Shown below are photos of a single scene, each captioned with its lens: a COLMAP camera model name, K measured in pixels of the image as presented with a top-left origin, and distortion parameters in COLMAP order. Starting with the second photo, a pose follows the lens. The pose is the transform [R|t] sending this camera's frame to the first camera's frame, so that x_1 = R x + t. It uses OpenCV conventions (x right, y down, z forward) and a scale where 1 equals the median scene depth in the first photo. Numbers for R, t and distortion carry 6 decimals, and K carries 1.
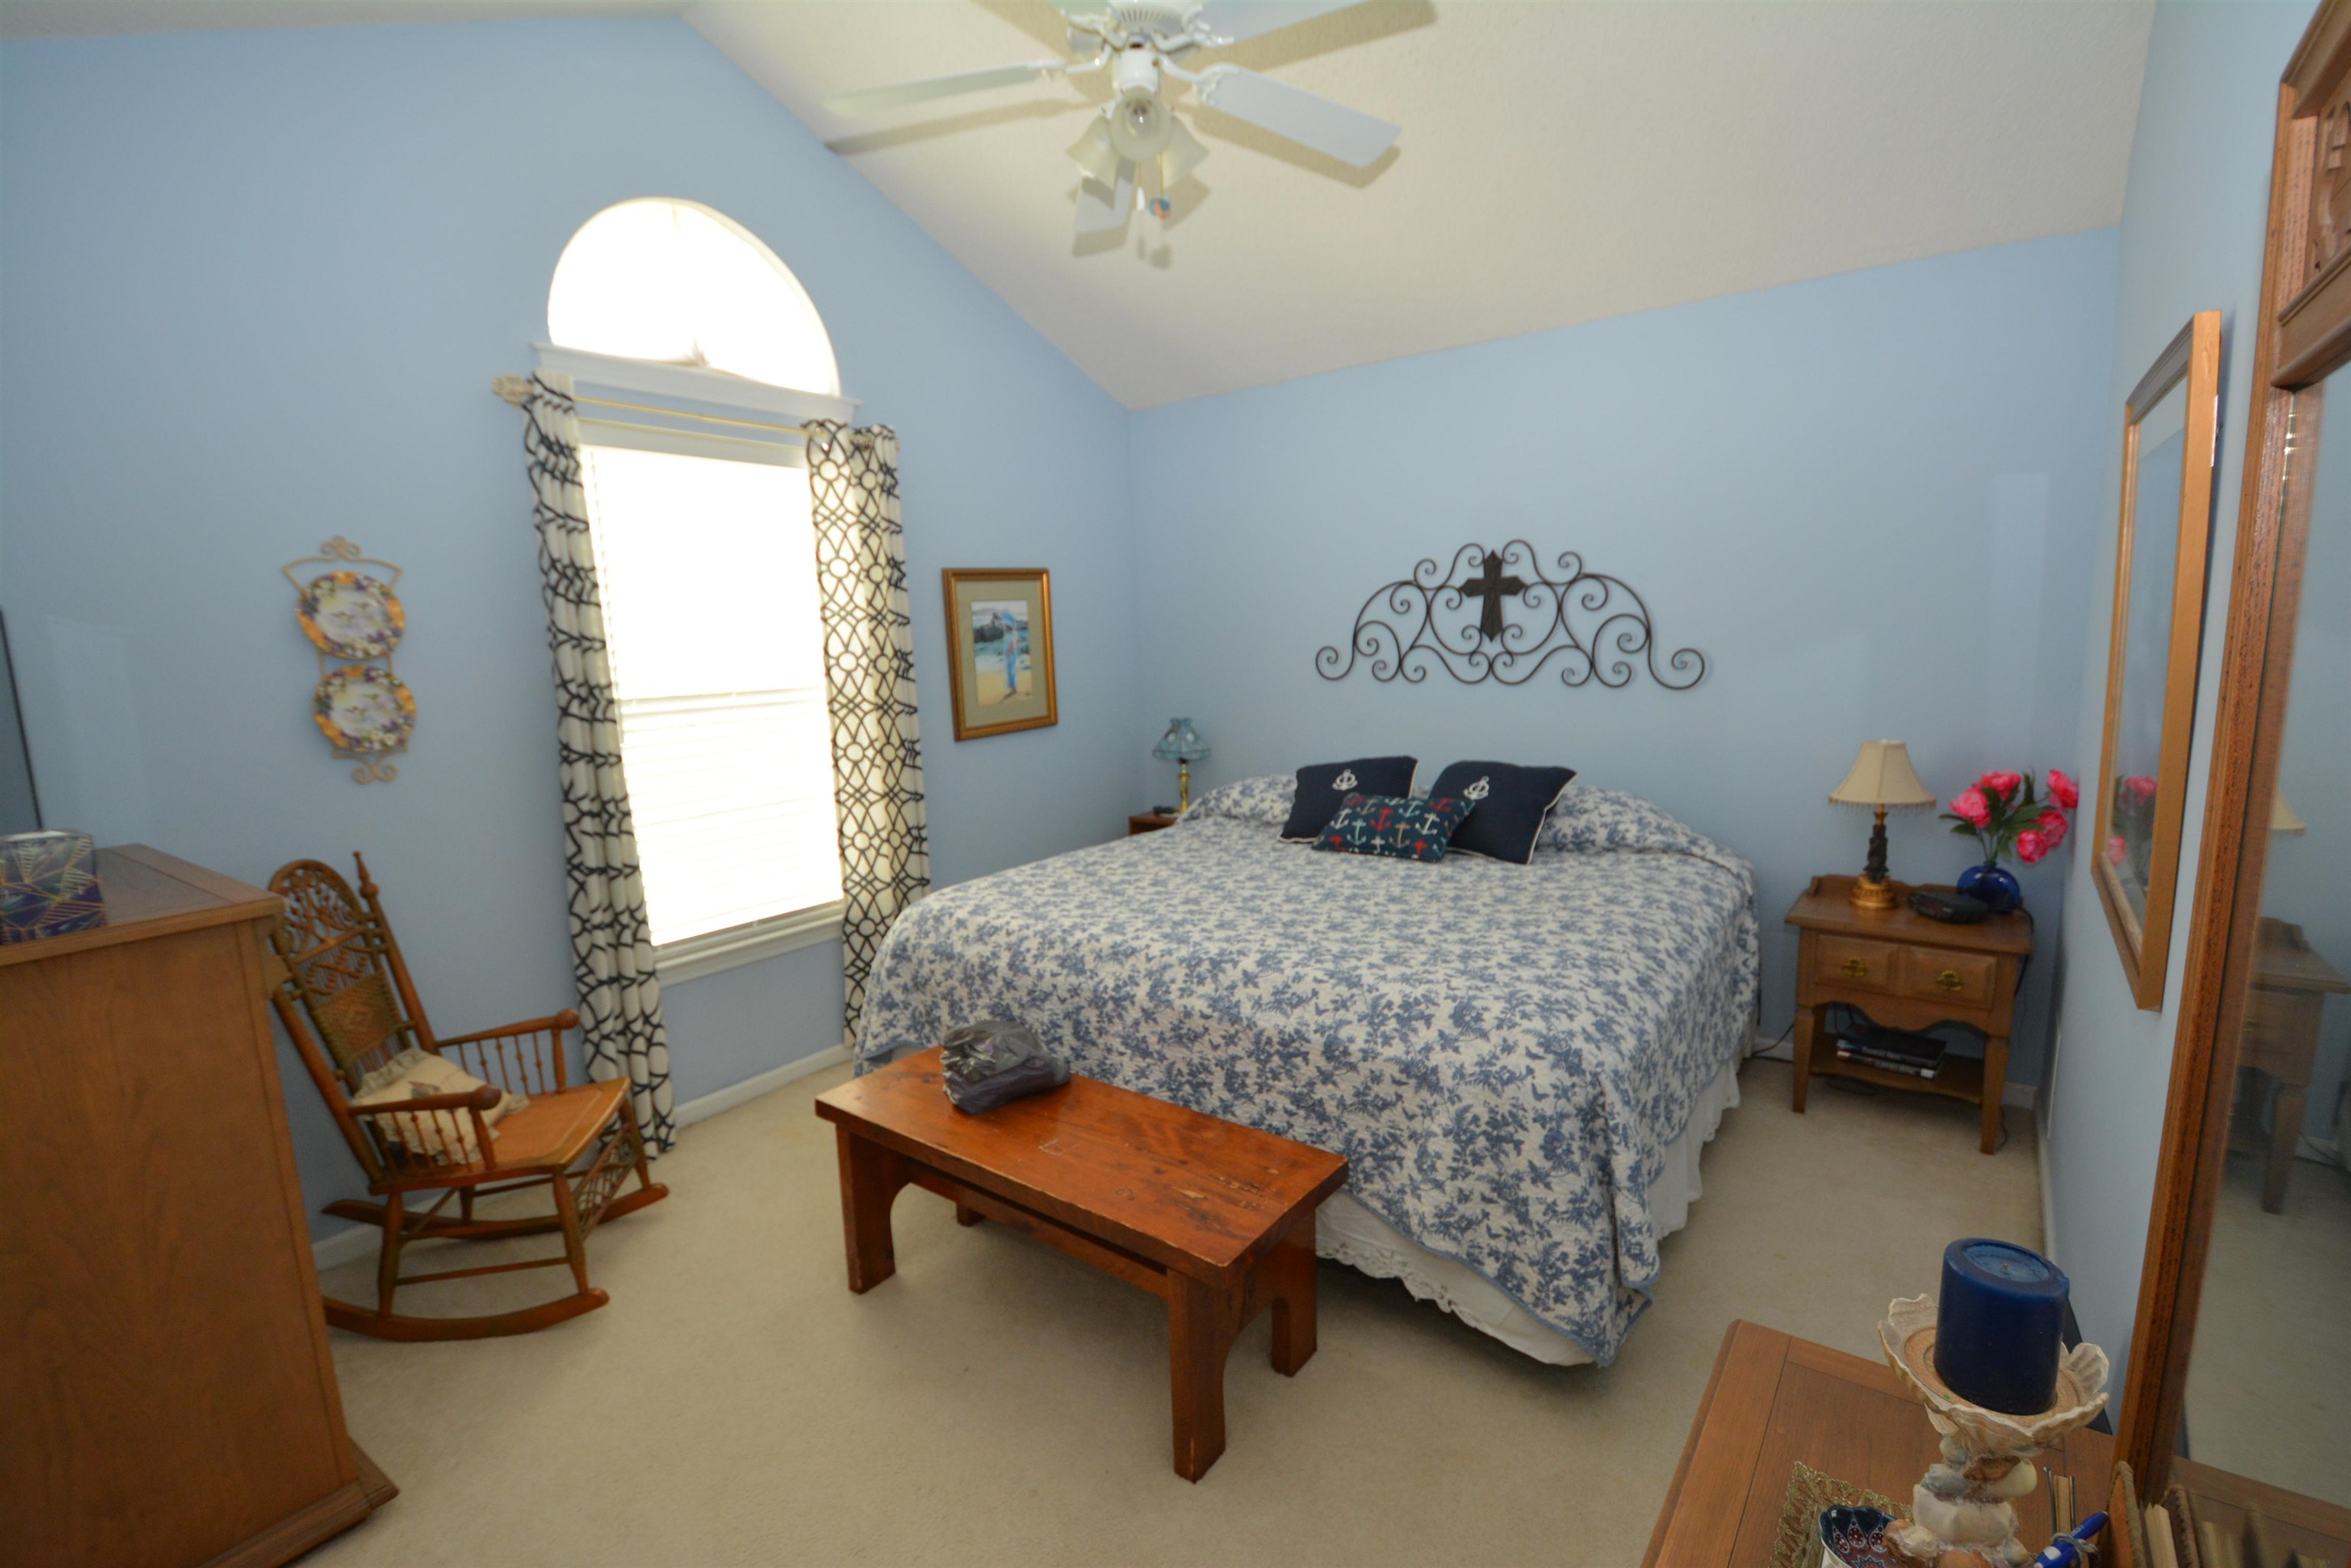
lens RADIAL K [[1056.4, 0, 1172.8], [0, 1056.4, 794.8], [0, 0, 1]] dist [0.026428, -0.028810]
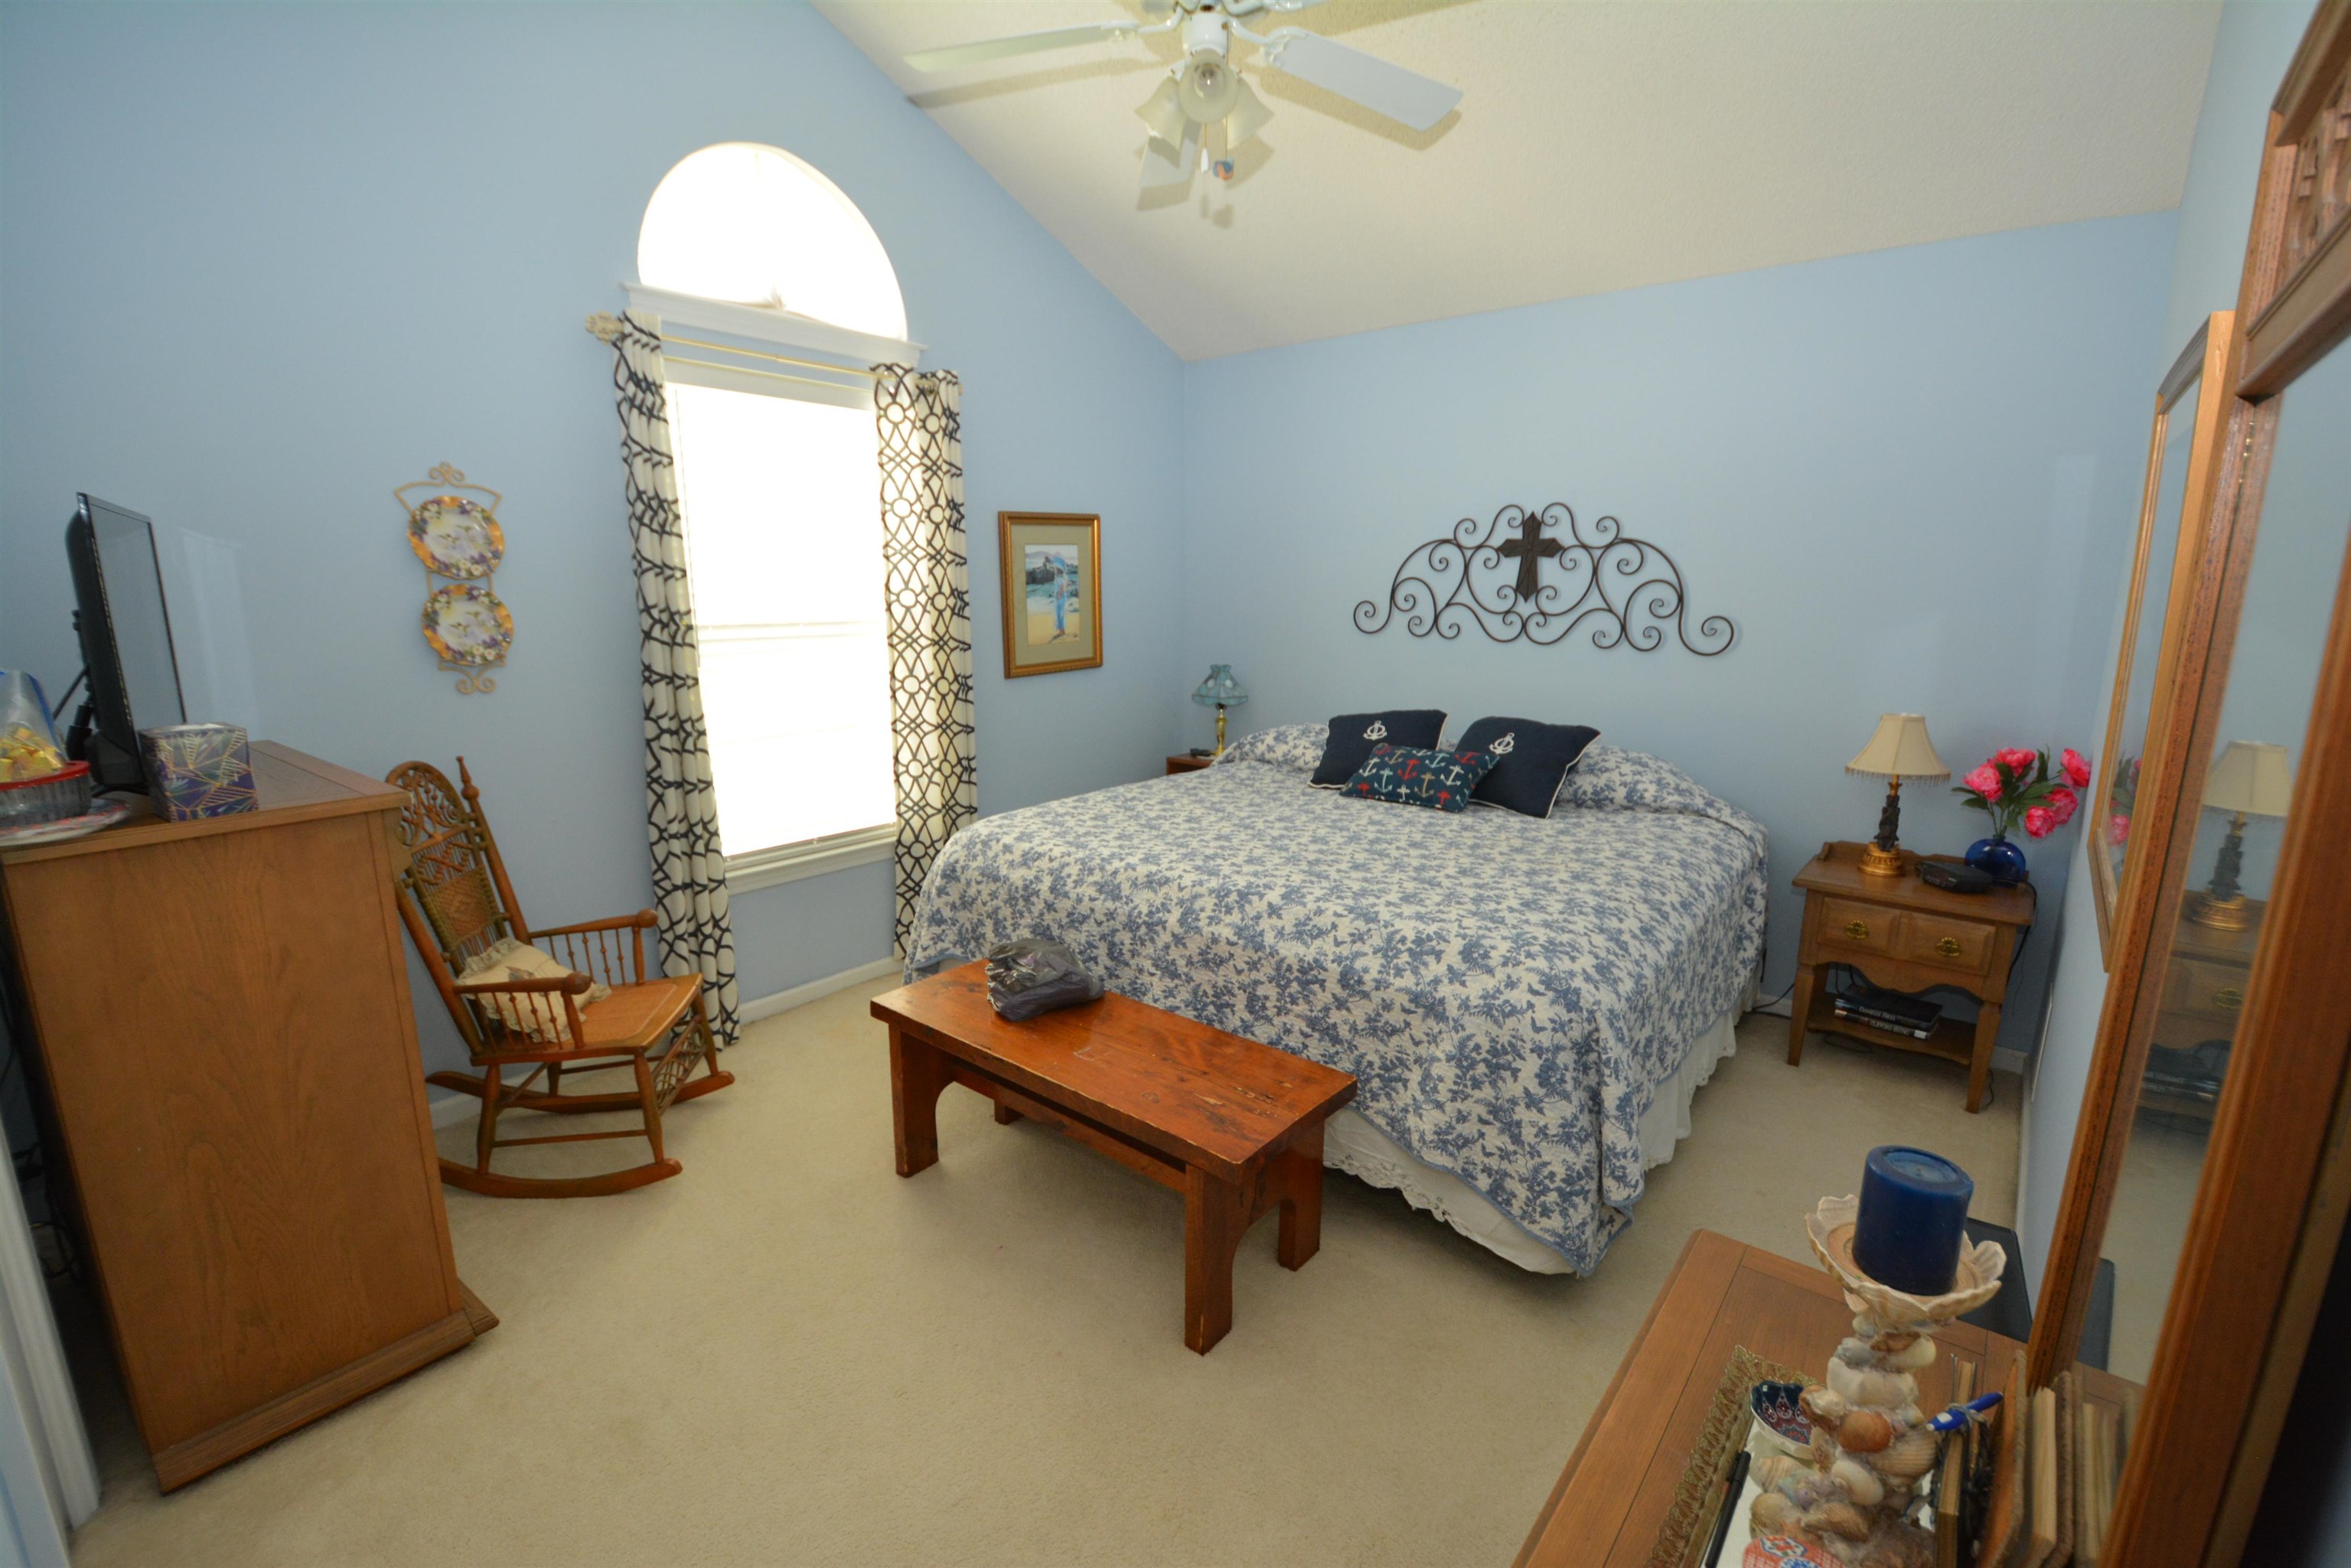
lens RADIAL K [[1027.8, 0, 1172.4], [0, 1027.8, 793.4], [0, 0, 1]] dist [0.024523, -0.027609]
pose [[0.998454, 0.044174, -0.033731, -0.000305], [-0.042353, 0.997701, 0.052907, 0.003666], [0.035990, -0.051397, 0.998030, -0.031121]]
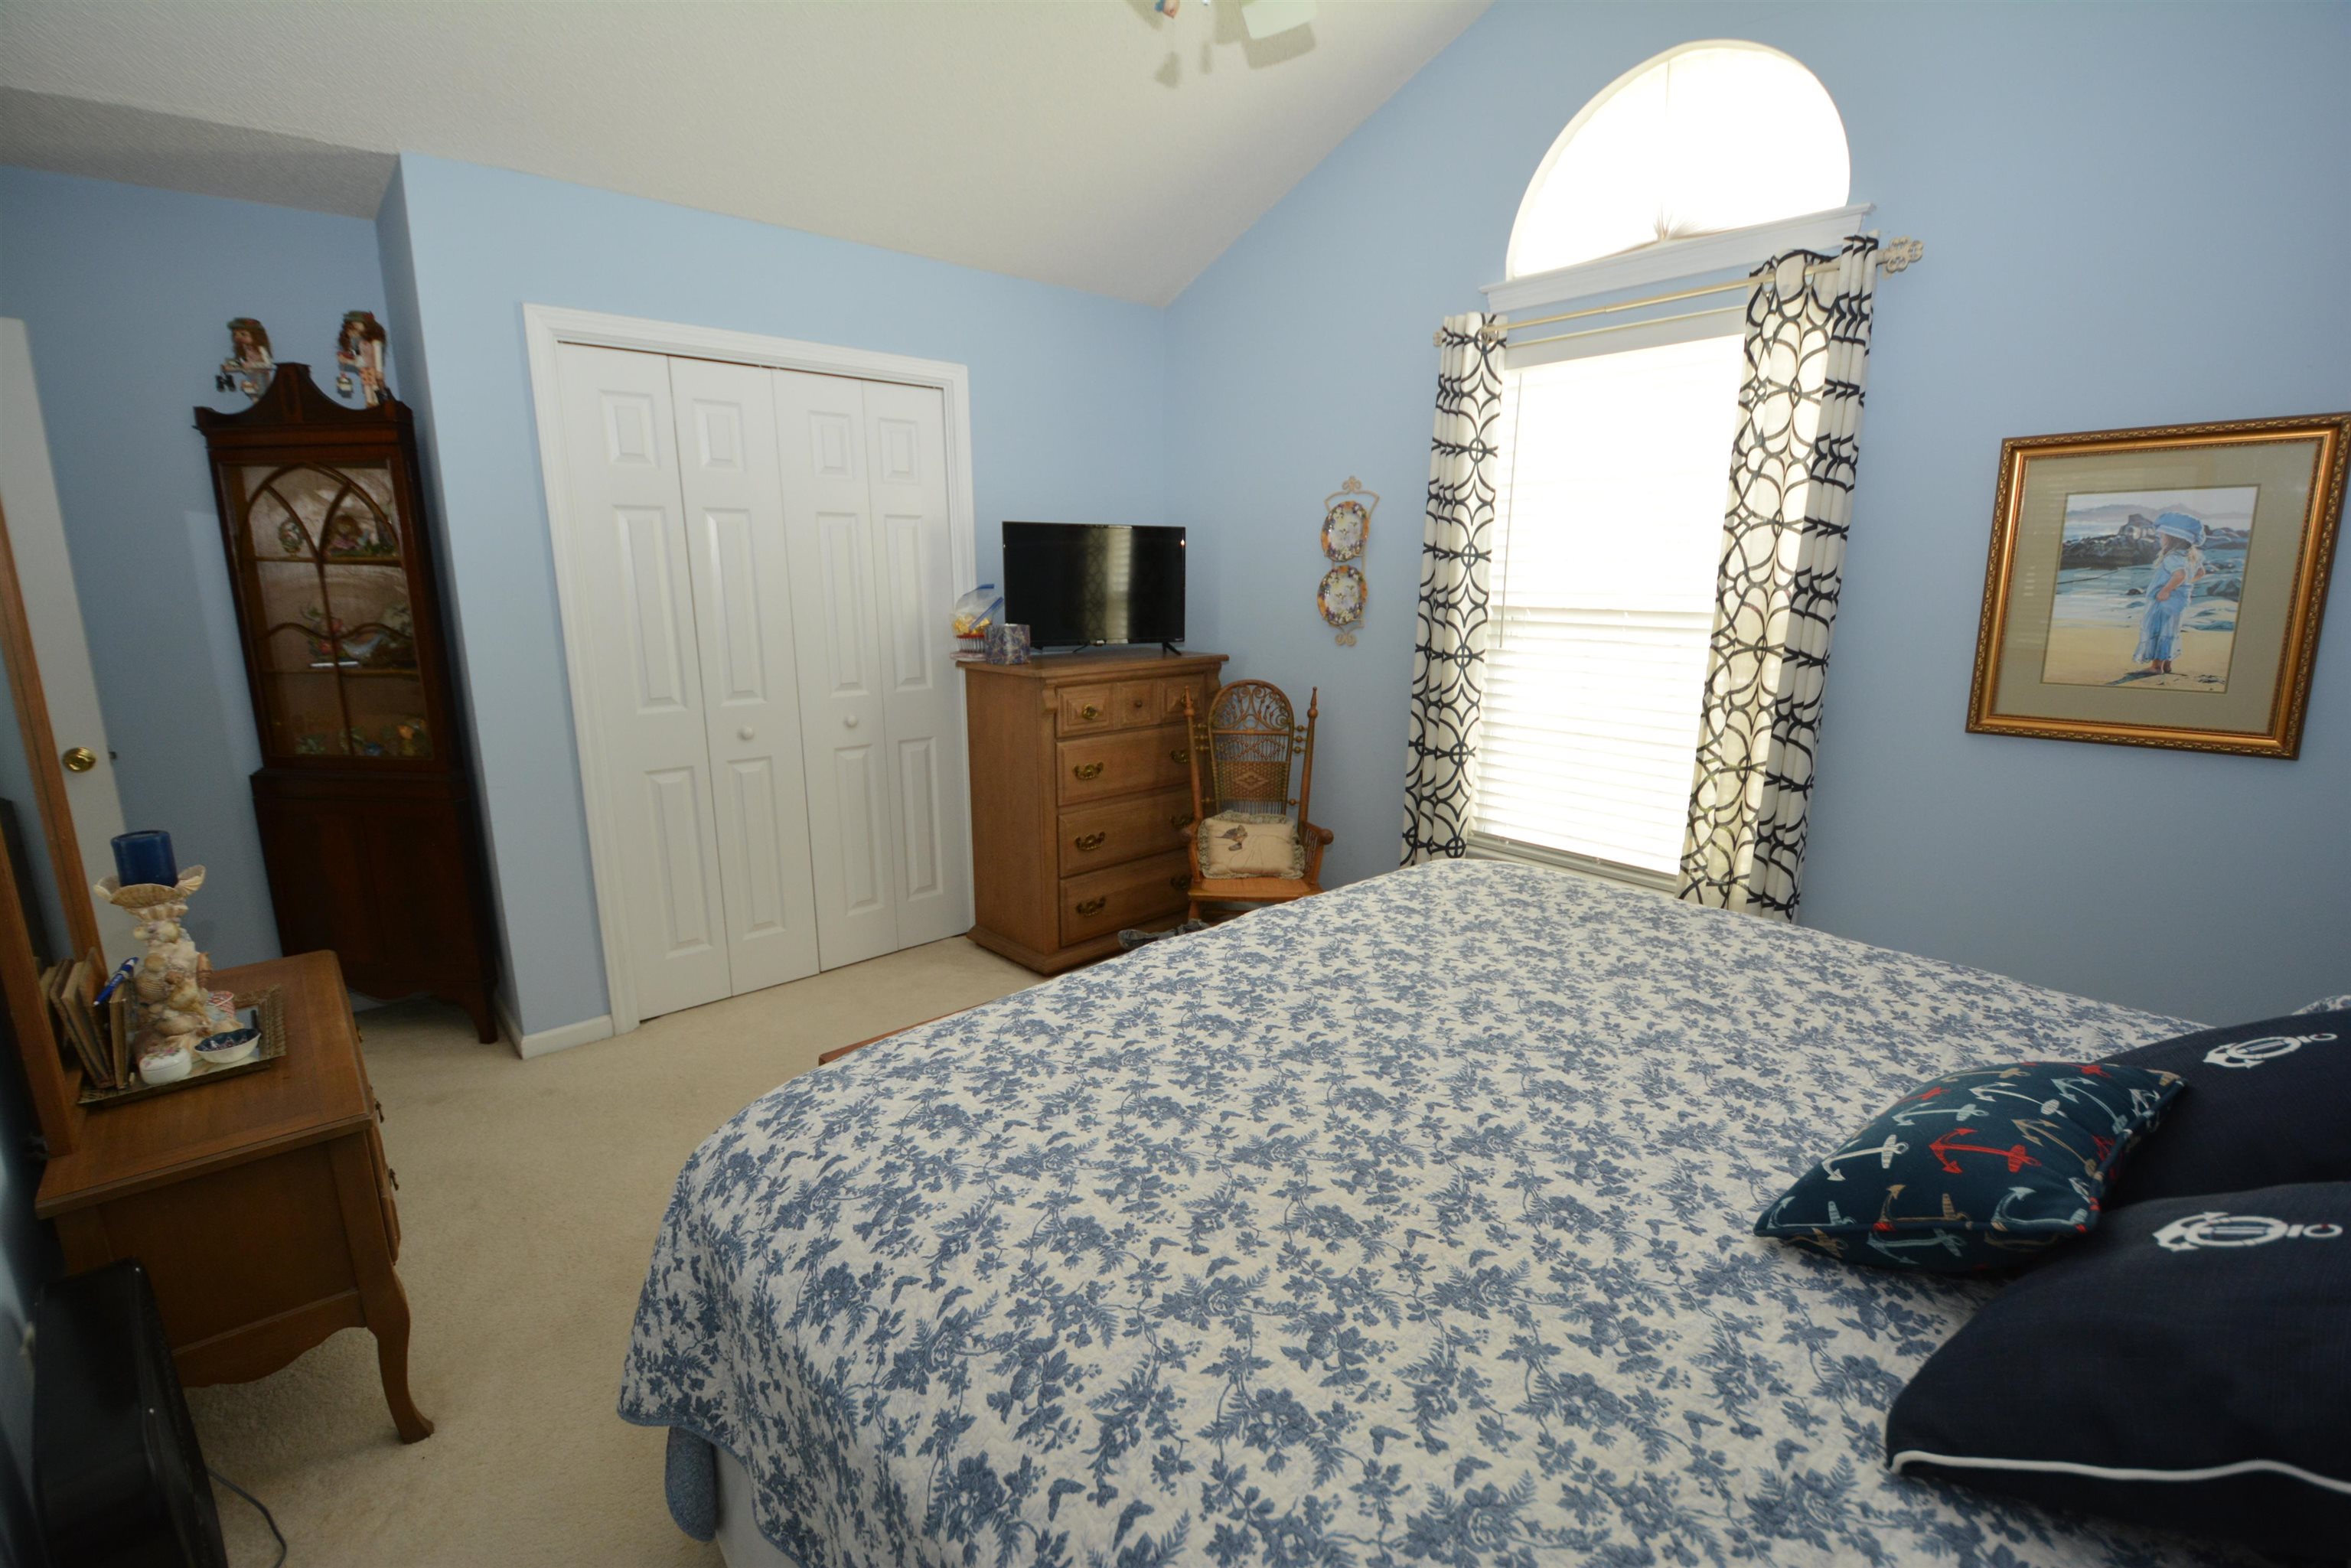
lens RADIAL K [[1027.8, 0, 1172.4], [0, 1027.8, 793.4], [0, 0, 1]] dist [0.024523, -0.027609]
pose [[-0.195106, 0.253384, -0.947486, 0.657239], [-0.138332, 0.949285, 0.282350, -0.173856], [0.970978, 0.186156, -0.150160, 0.939806]]
